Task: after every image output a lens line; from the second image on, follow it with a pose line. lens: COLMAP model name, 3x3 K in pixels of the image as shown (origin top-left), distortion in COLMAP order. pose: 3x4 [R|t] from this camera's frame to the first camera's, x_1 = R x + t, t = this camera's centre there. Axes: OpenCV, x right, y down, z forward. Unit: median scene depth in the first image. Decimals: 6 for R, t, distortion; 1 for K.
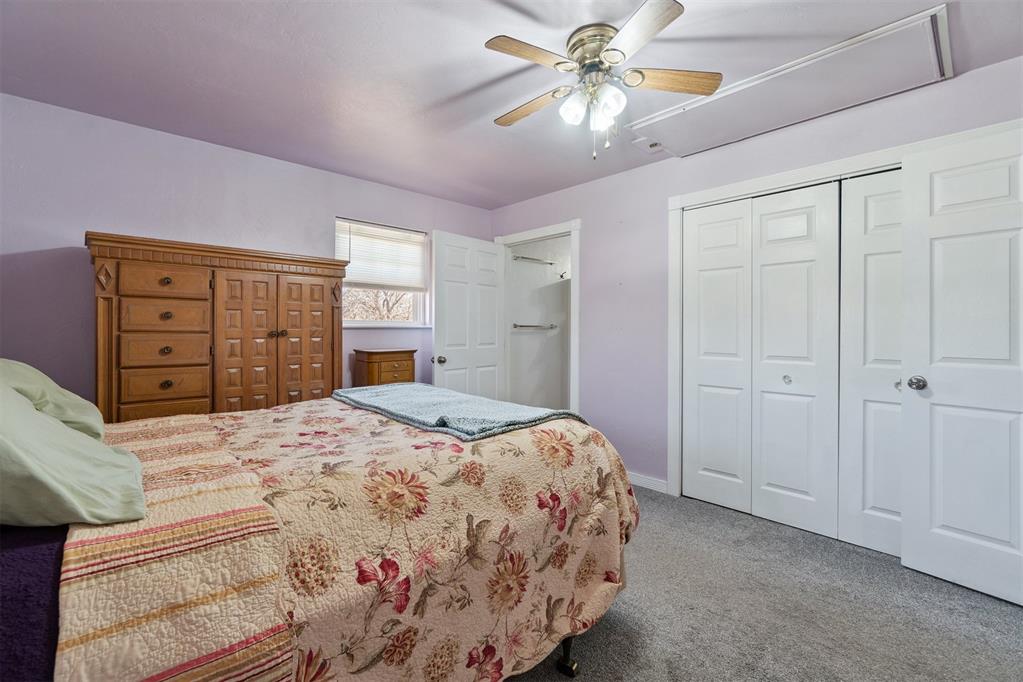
lens RADIAL K [[441.8, 0, 509.2], [0, 441.8, 331.6], [0, 0, 1]] dist [-0.004101, 0.000561]
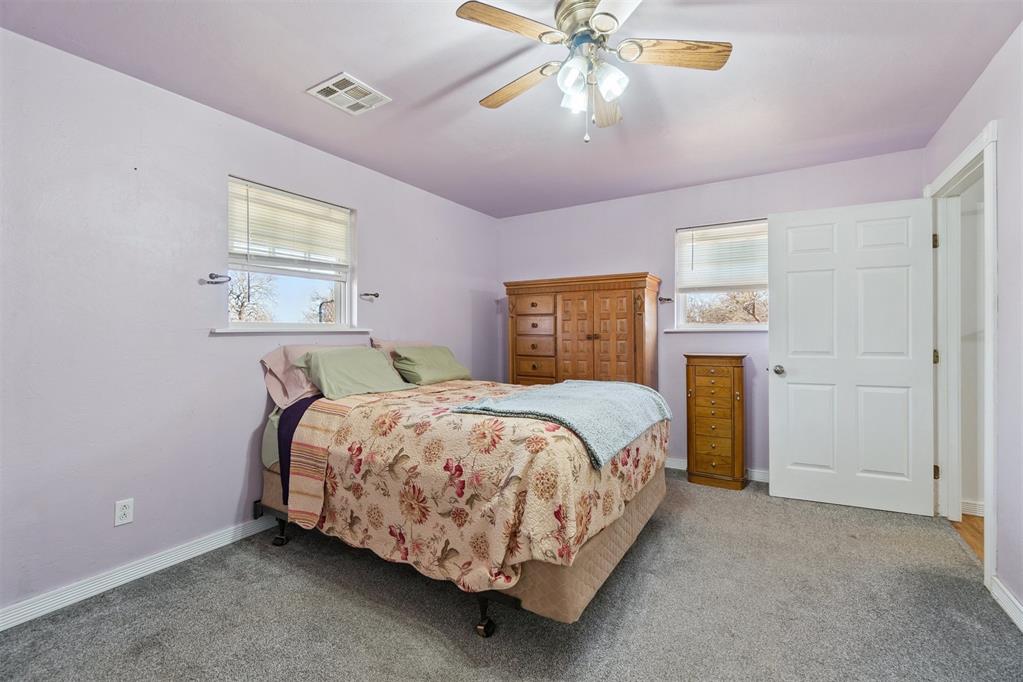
lens RADIAL K [[441.8, 0, 517.6], [0, 441.8, 335.5], [0, 0, 1]] dist [-0.004101, 0.000561]
pose [[0.266370, 0.001643, -0.963870, 1.387572], [-0.000593, 0.999999, 0.001541, -0.001717], [0.963871, 0.000162, 0.266370, 0.852277]]
